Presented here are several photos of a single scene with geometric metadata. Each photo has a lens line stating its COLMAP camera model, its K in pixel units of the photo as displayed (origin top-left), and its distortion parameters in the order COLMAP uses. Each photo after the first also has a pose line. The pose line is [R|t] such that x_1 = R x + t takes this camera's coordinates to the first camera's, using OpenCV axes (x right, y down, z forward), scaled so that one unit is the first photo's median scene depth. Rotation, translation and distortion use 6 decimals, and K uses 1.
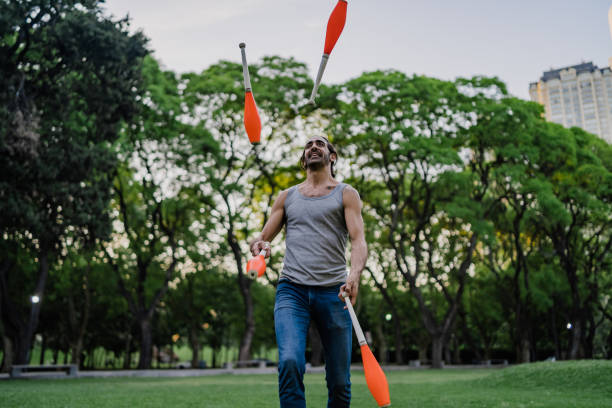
lens RADIAL K [[587.9, 0, 306.7], [0, 587.9, 199.9], [0, 0, 1]] dist [-0.002932, 0.051271]
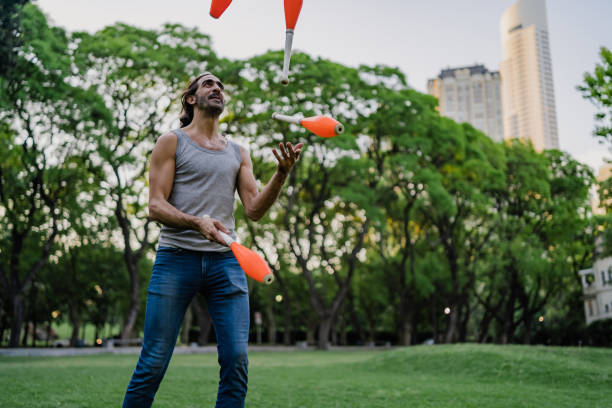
lens RADIAL K [[587.9, 0, 306.7], [0, 587.9, 199.9], [0, 0, 1]] dist [-0.002932, 0.051271]
pose [[0.983593, 0.055145, 0.171767, 0.004225], [-0.060661, 0.997792, 0.027030, 0.001891], [-0.169897, -0.037006, 0.984767, 0.010561]]
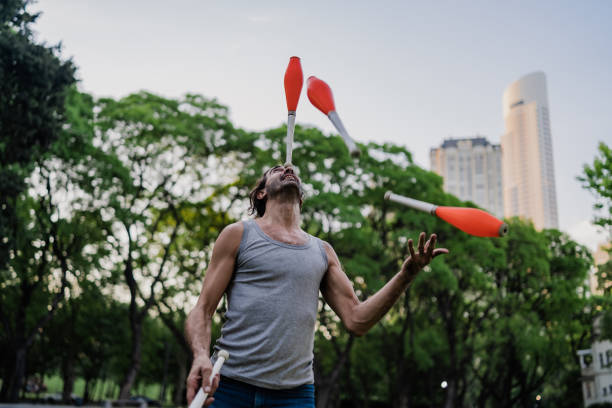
lens RADIAL K [[587.2, 0, 306.4], [0, 587.2, 201.6], [0, 0, 1]] dist [0.005139, 0.029877]
pose [[0.978532, 0.124862, 0.163968, -0.011886], [-0.114717, 0.990930, -0.069982, -0.011317], [-0.171219, 0.049670, 0.983980, -0.010885]]
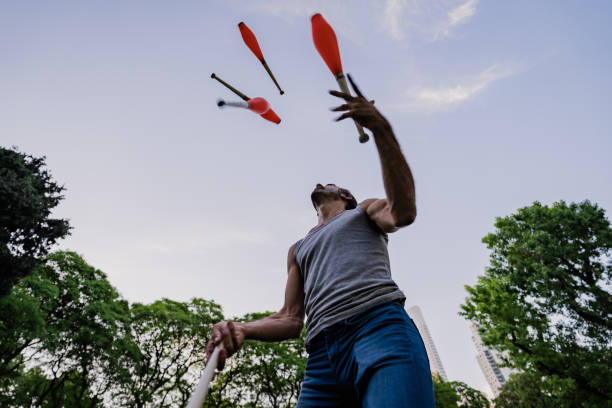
lens RADIAL K [[305.4, 0, 306.0], [0, 305.4, 204.0], [0, 0, 1]] dist [-0.063084, 0.026318]
pose [[0.984377, 0.110801, 0.136841, 0.067493], [-0.001723, 0.783199, -0.621769, 0.042786], [-0.176067, 0.611819, 0.771153, 0.160037]]
